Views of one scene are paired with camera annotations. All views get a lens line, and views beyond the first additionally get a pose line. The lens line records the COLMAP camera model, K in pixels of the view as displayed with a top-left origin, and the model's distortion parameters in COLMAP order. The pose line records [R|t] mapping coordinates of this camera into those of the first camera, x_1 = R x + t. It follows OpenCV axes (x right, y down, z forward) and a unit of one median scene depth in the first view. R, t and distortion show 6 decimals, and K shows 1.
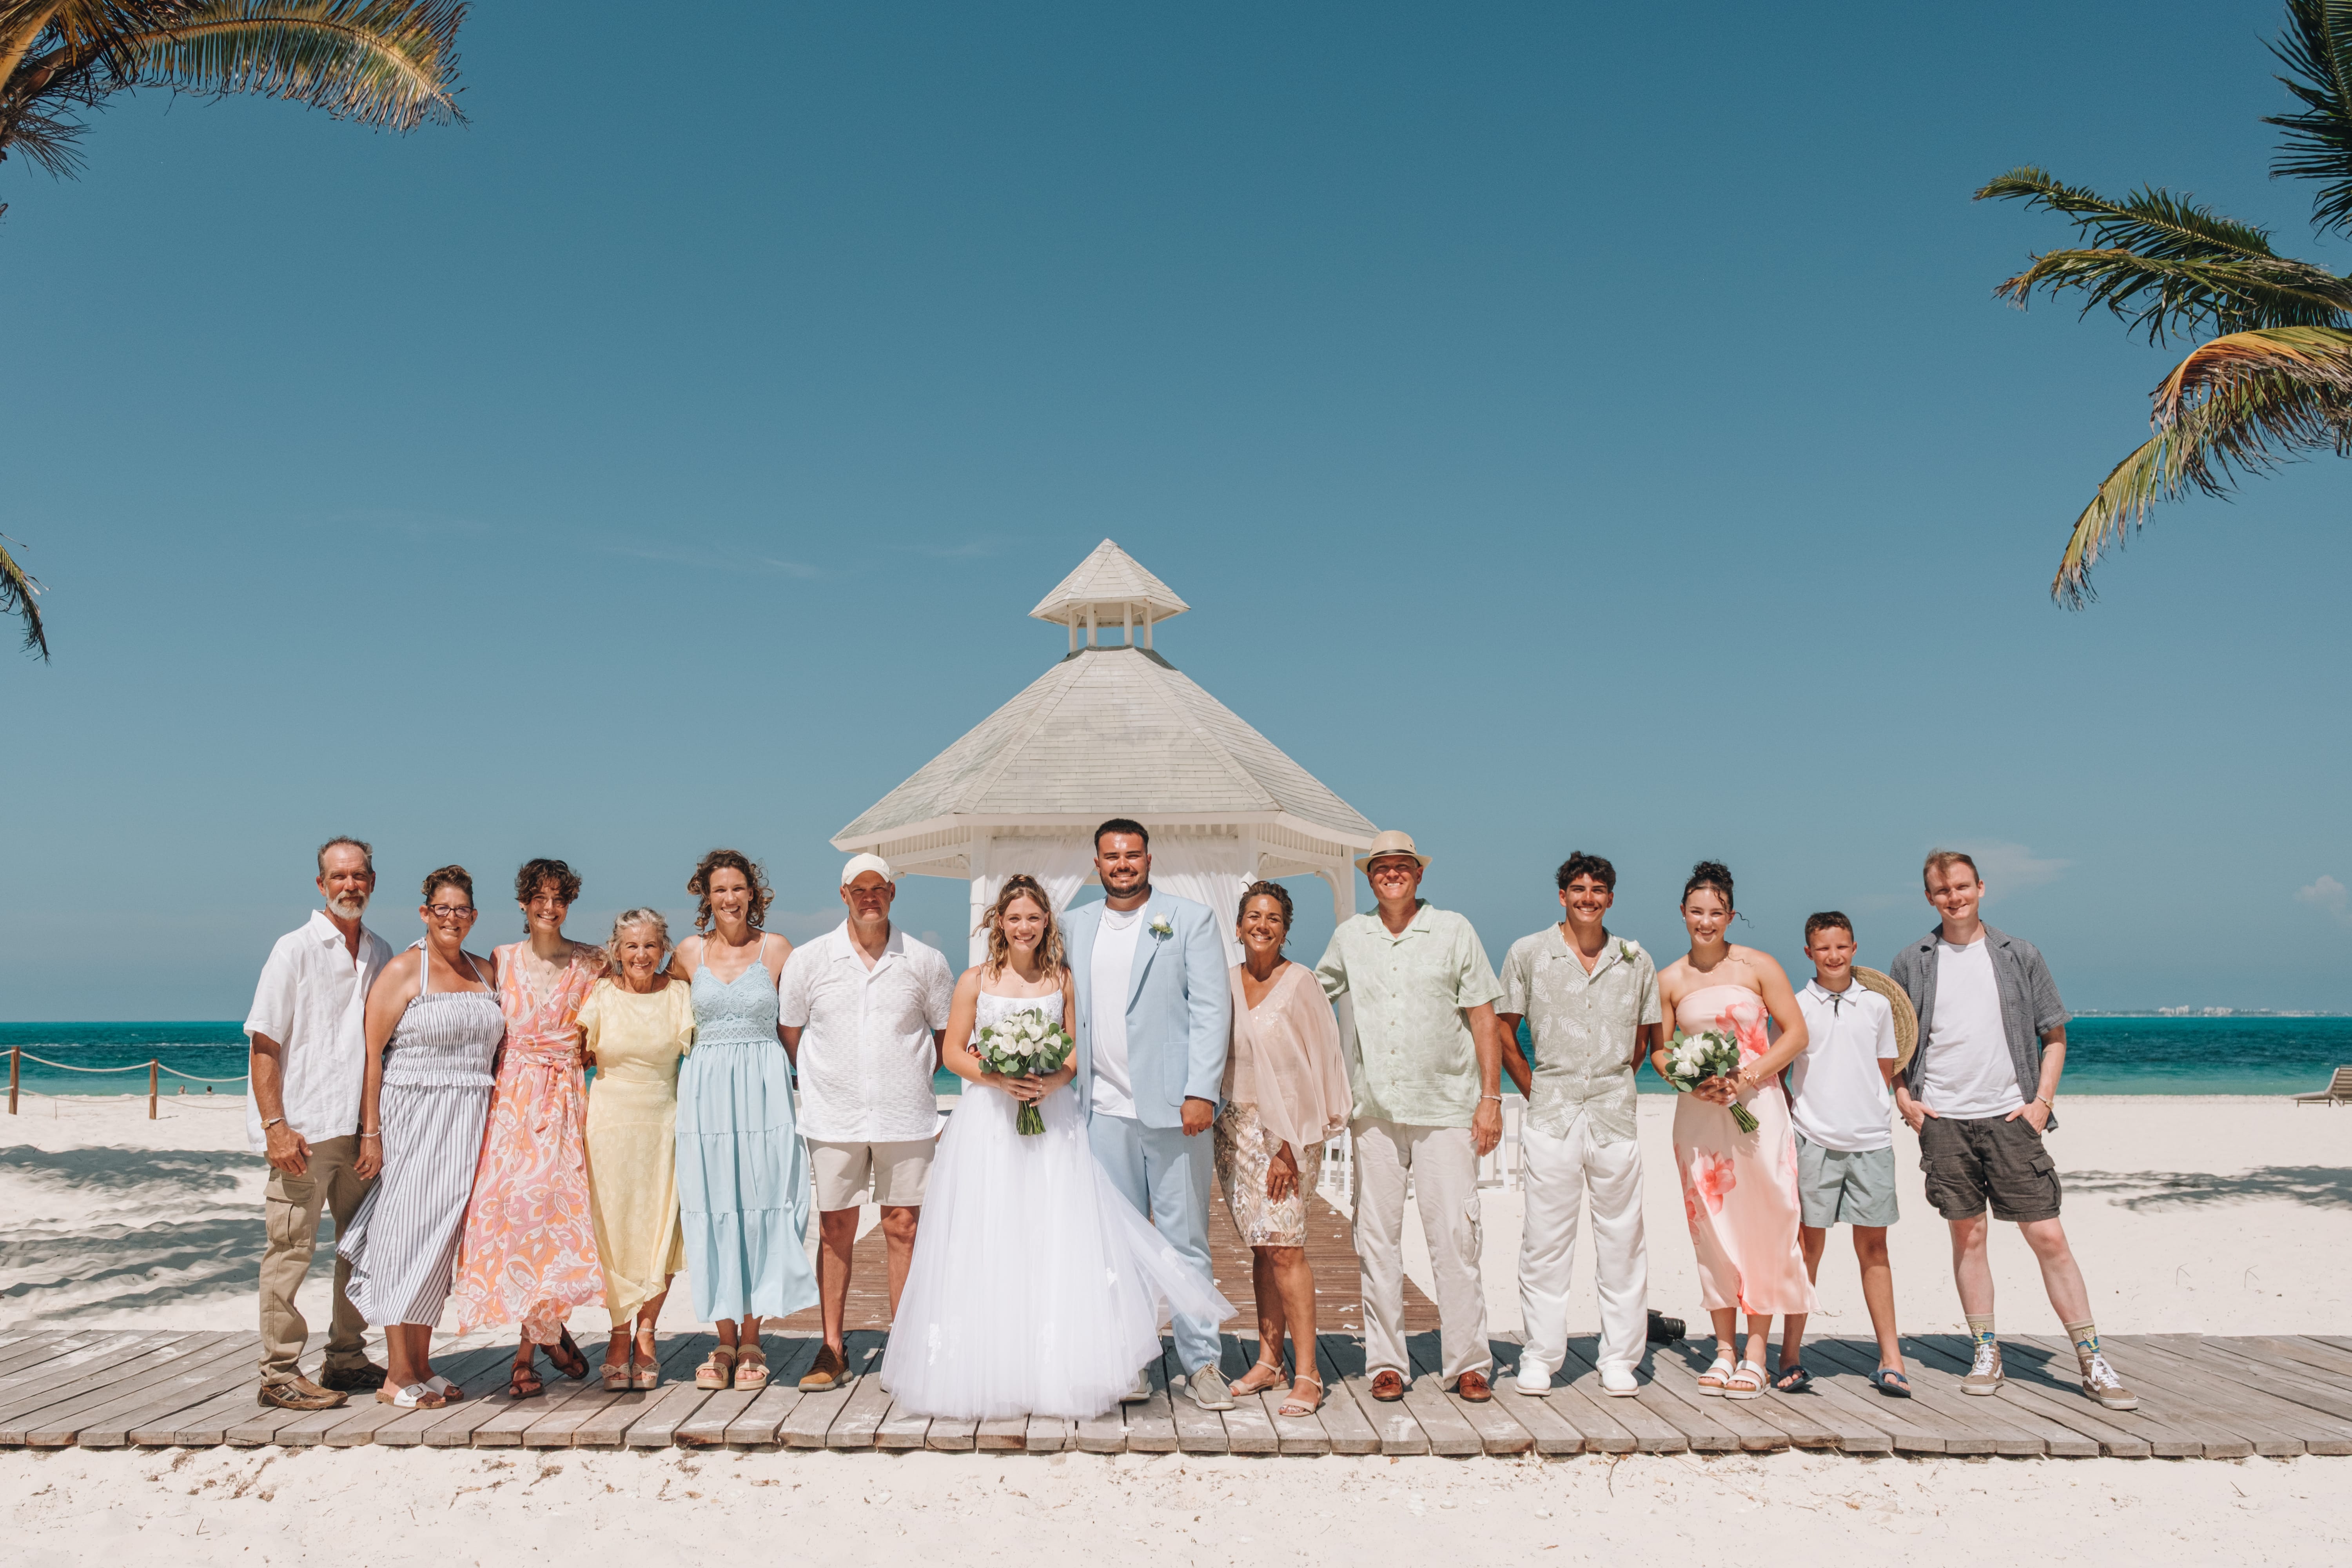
lens RADIAL K [[4457.7, 0, 1176.0], [0, 4457.7, 784.0], [0, 0, 1]] dist [0.013768, -0.002319]
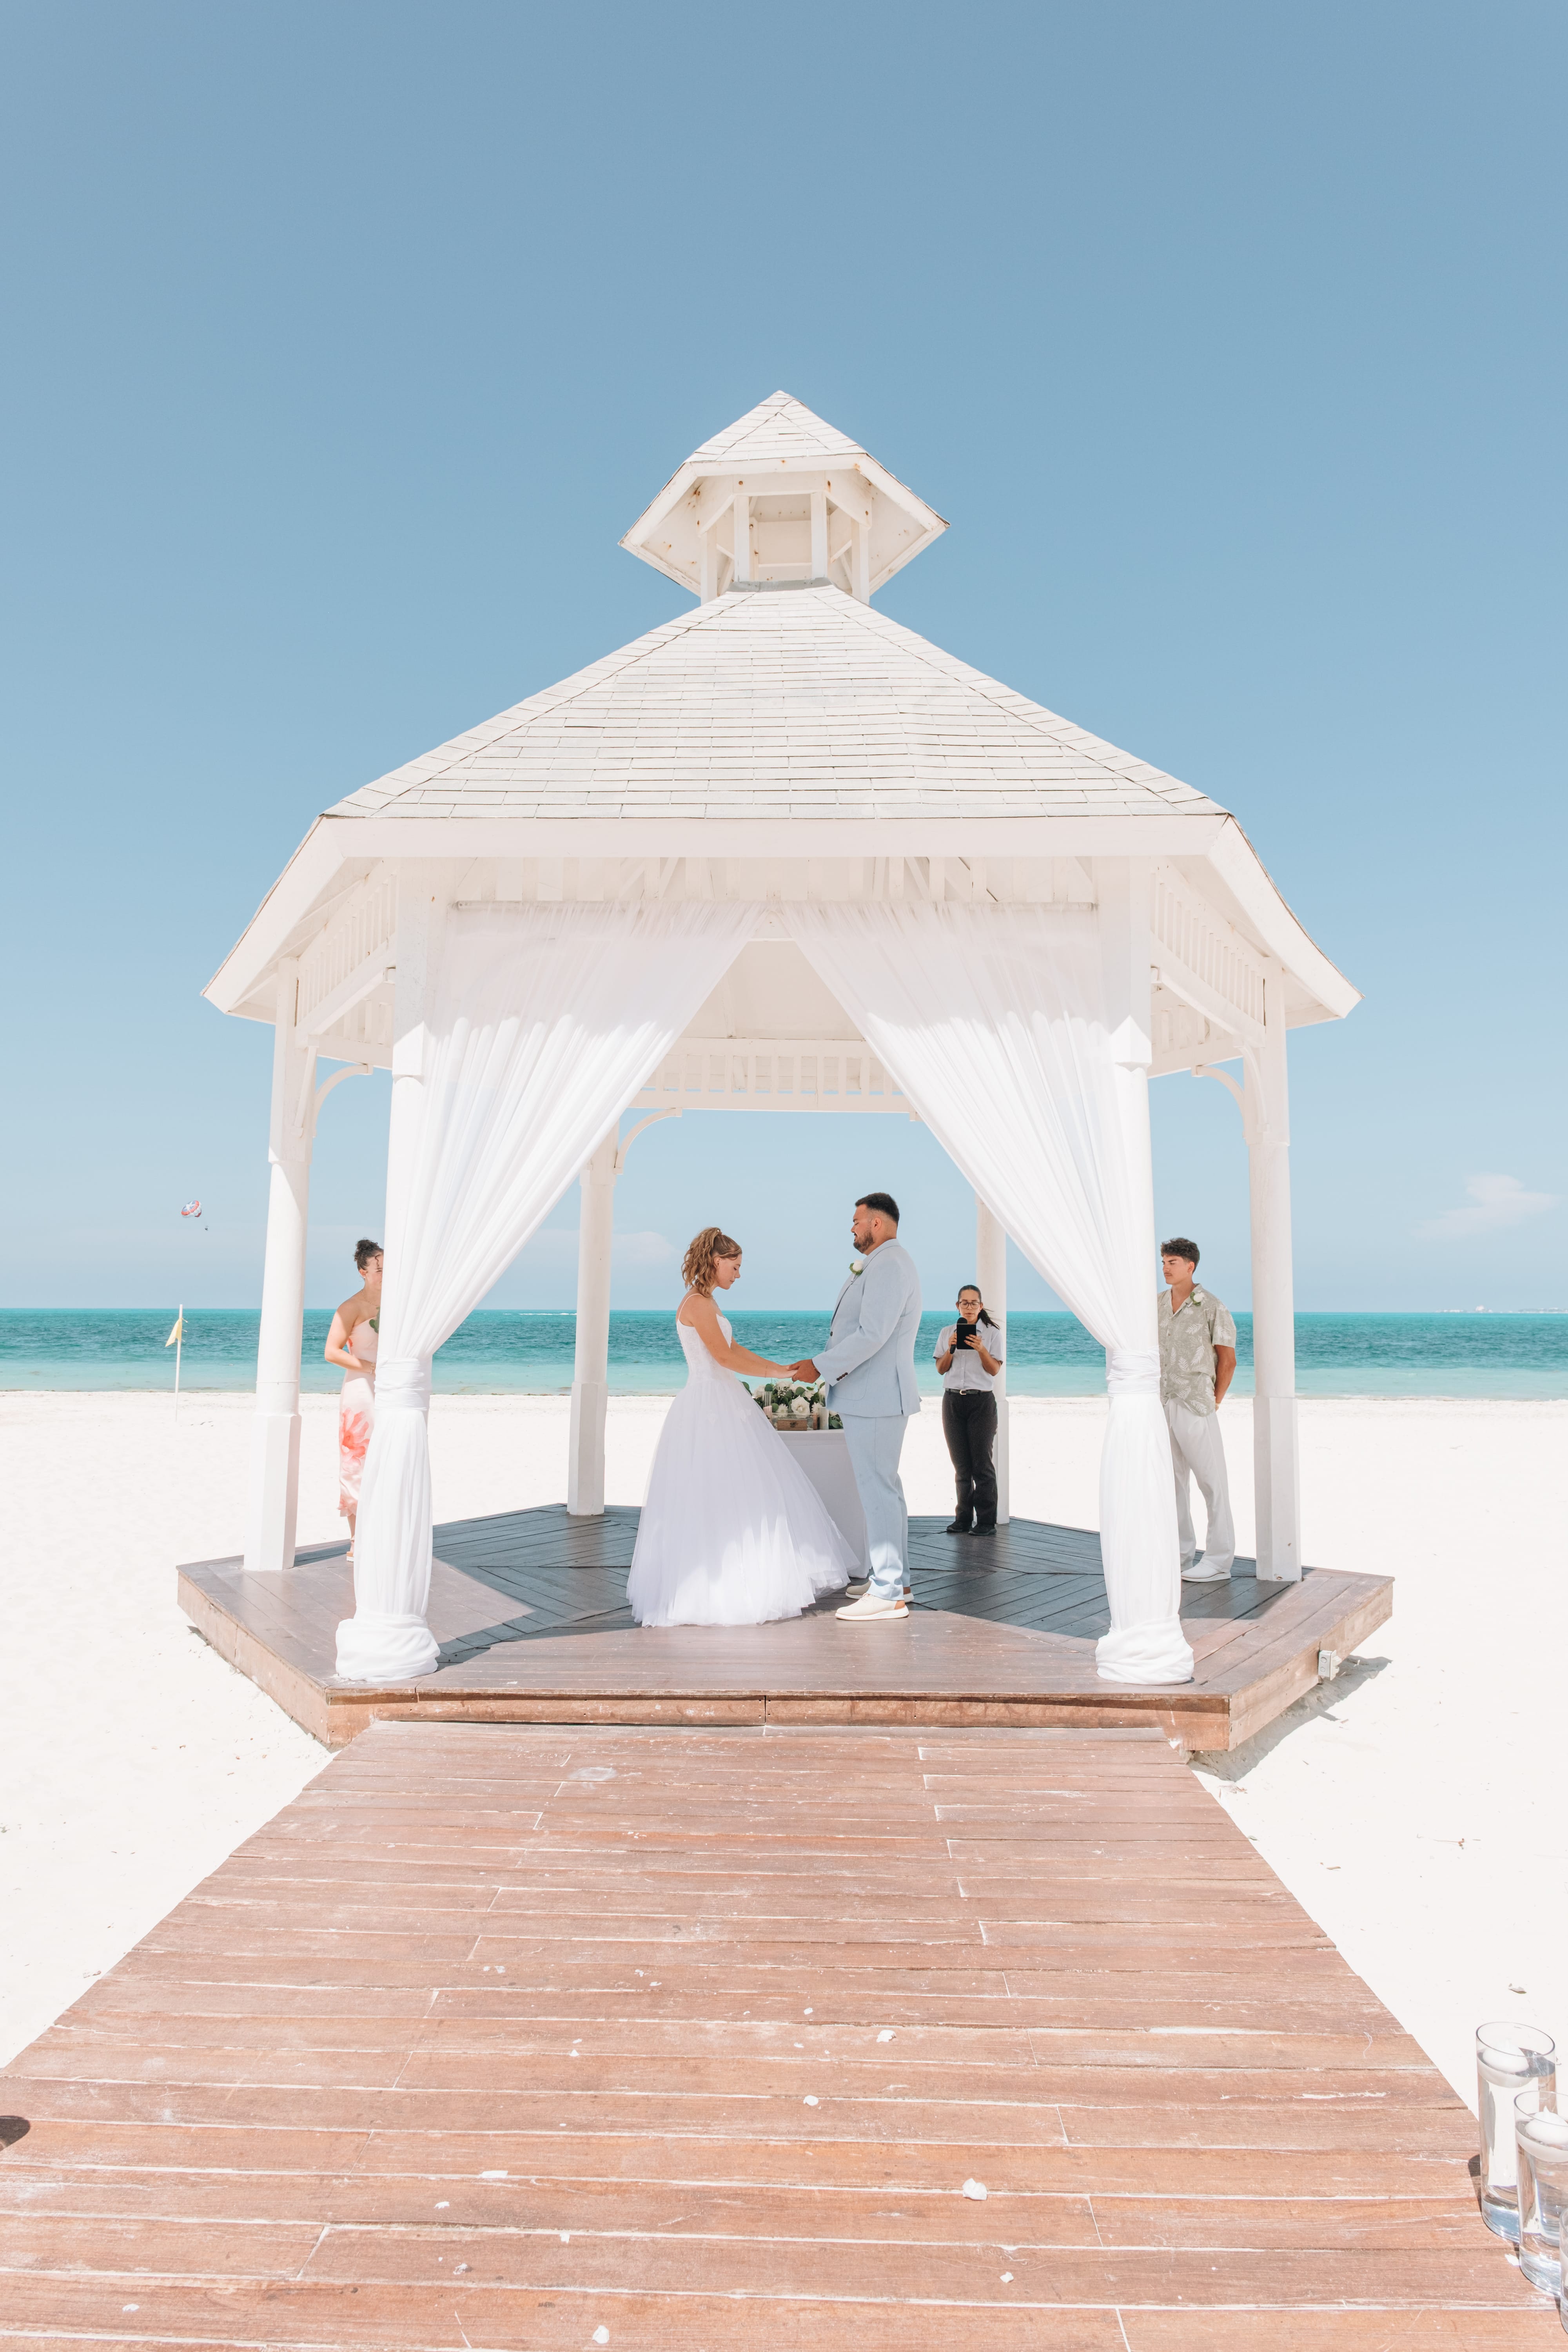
lens RADIAL K [[1746.7, 0, 731.7], [0, 1746.7, 1171.9], [0, 0, 1]] dist [-0.029229, 0.002722]
pose [[0.996953, 0.002148, -0.077972, -0.013104], [-0.003646, 0.999811, -0.019082, 0.085834], [0.077917, 0.019308, 0.996773, 1.956243]]
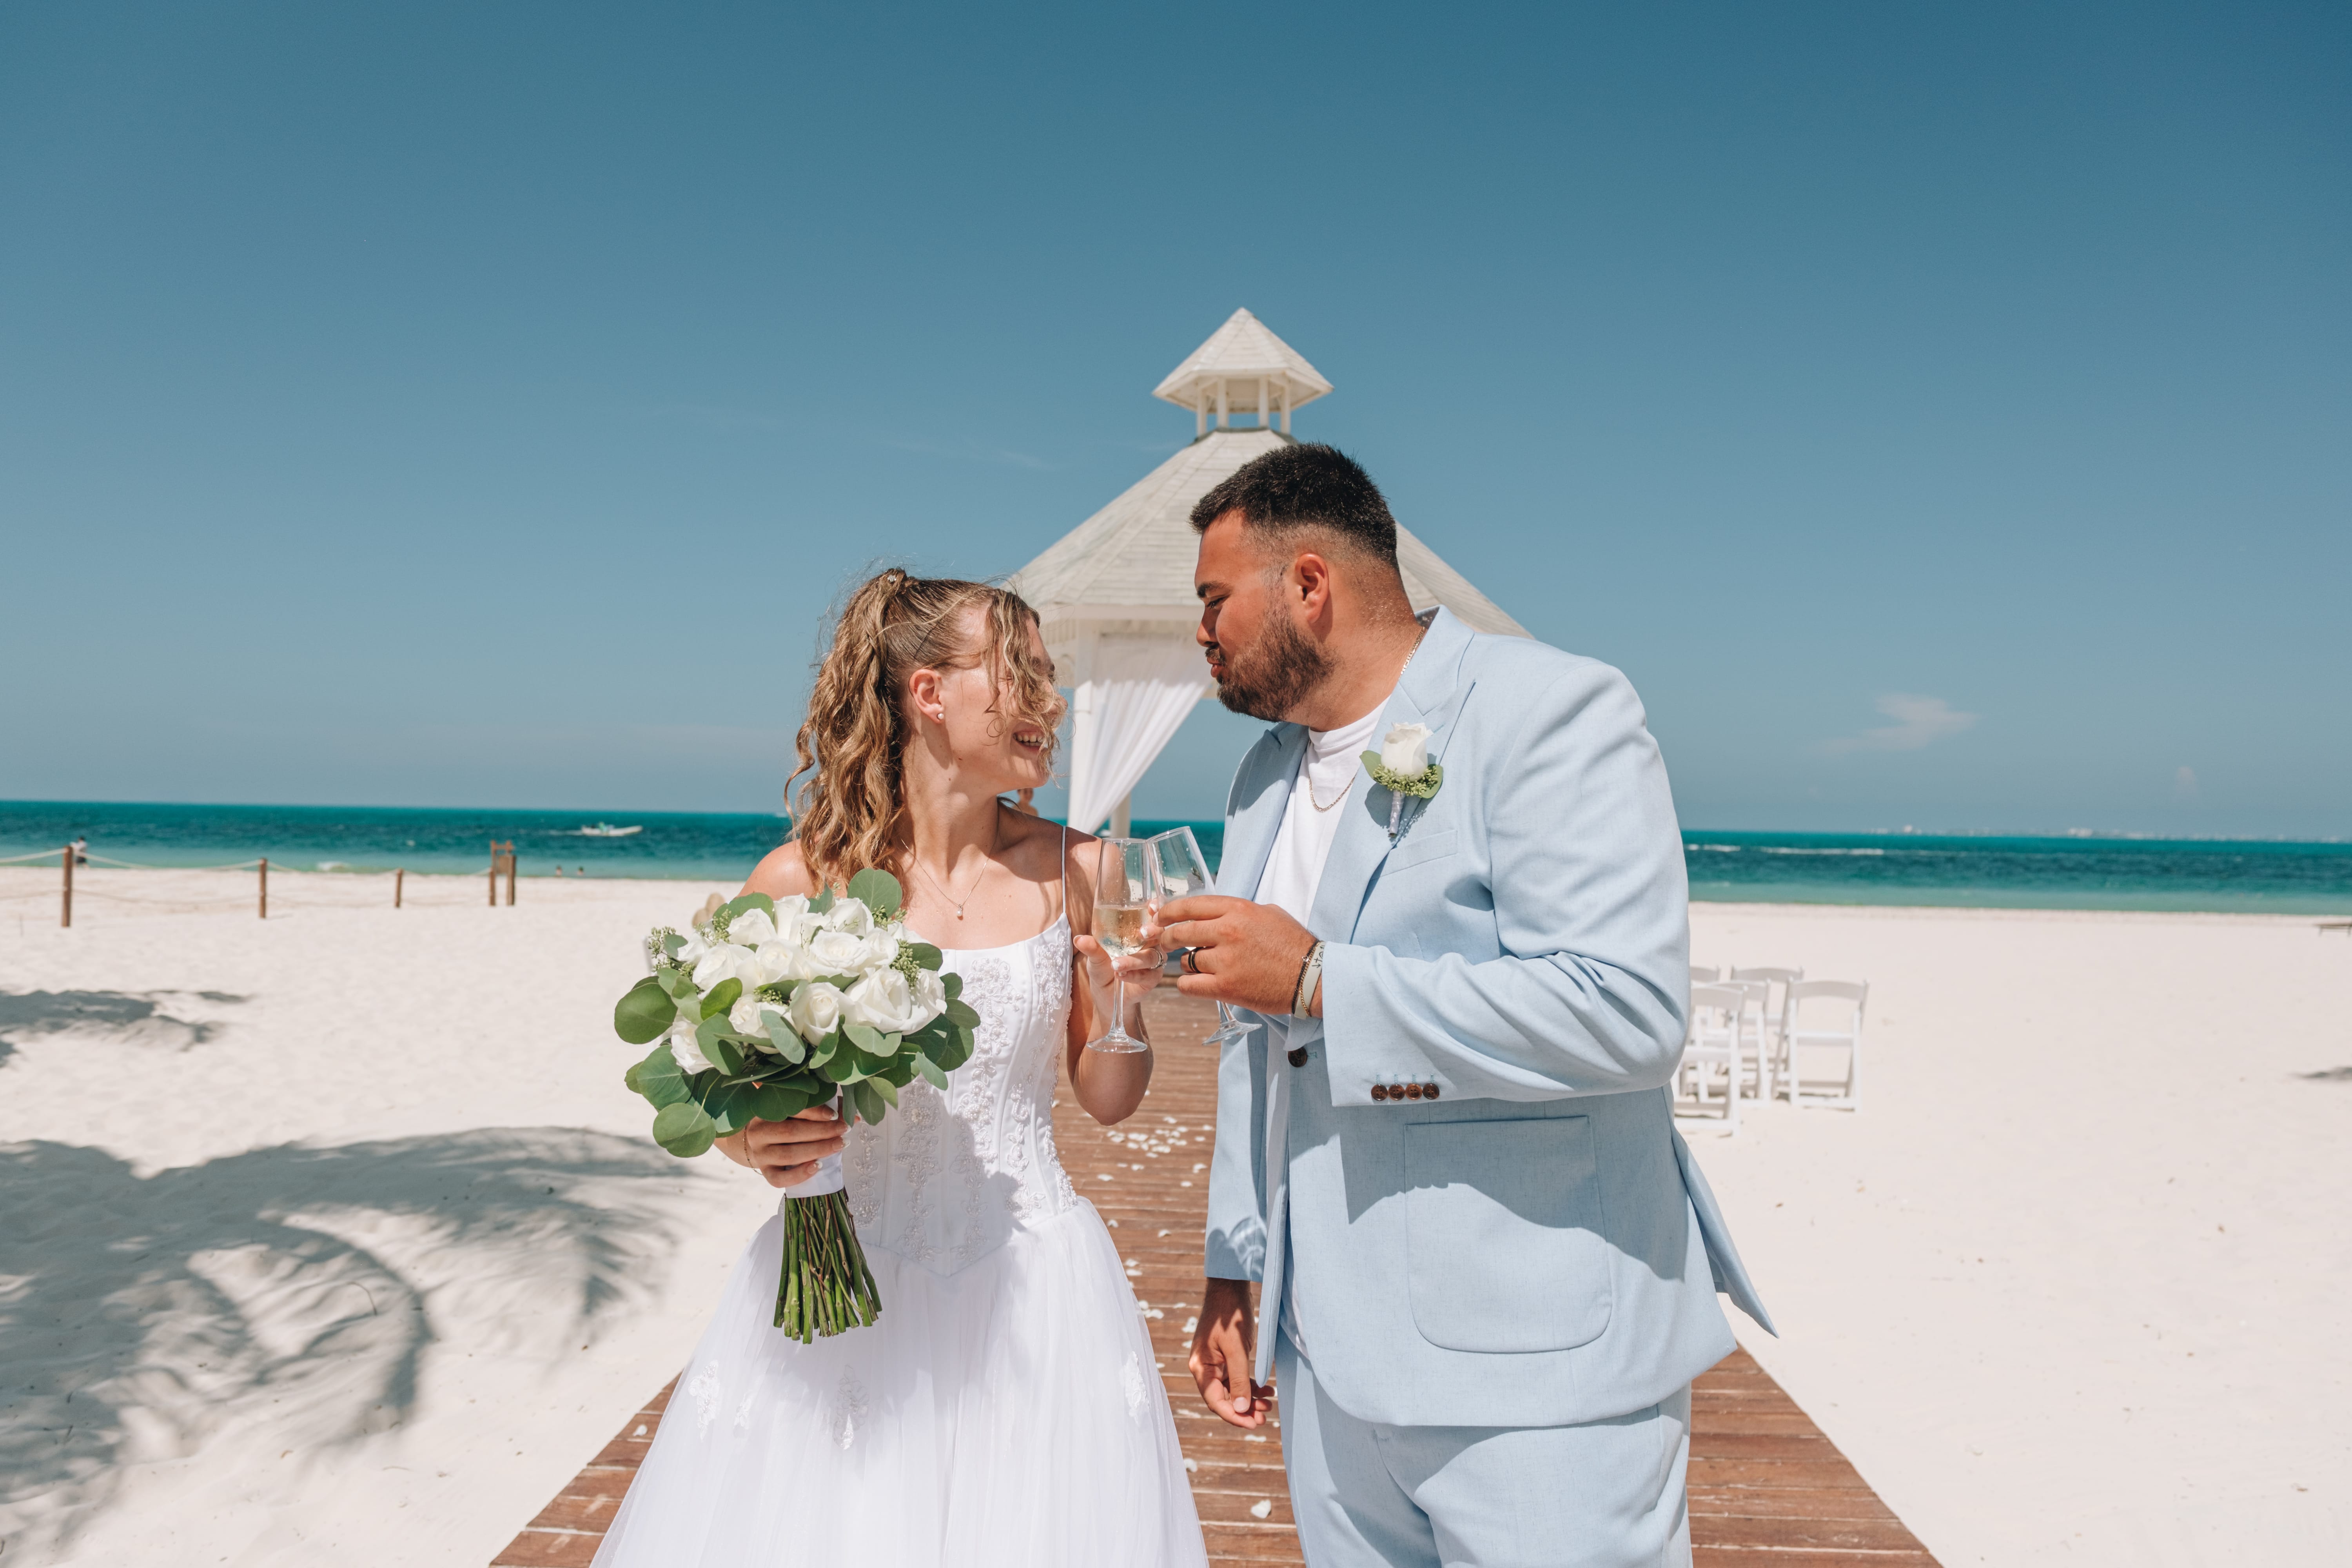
lens RADIAL K [[2498.0, 0, 1176.0], [0, 2498.0, 784.0], [0, 0, 1]] dist [0.002639, -0.000558]
pose [[0.998966, 0.021348, -0.040151, -0.015884], [-0.019560, 0.998822, 0.044404, 0.043786], [0.041052, -0.043572, 0.998206, 1.195185]]
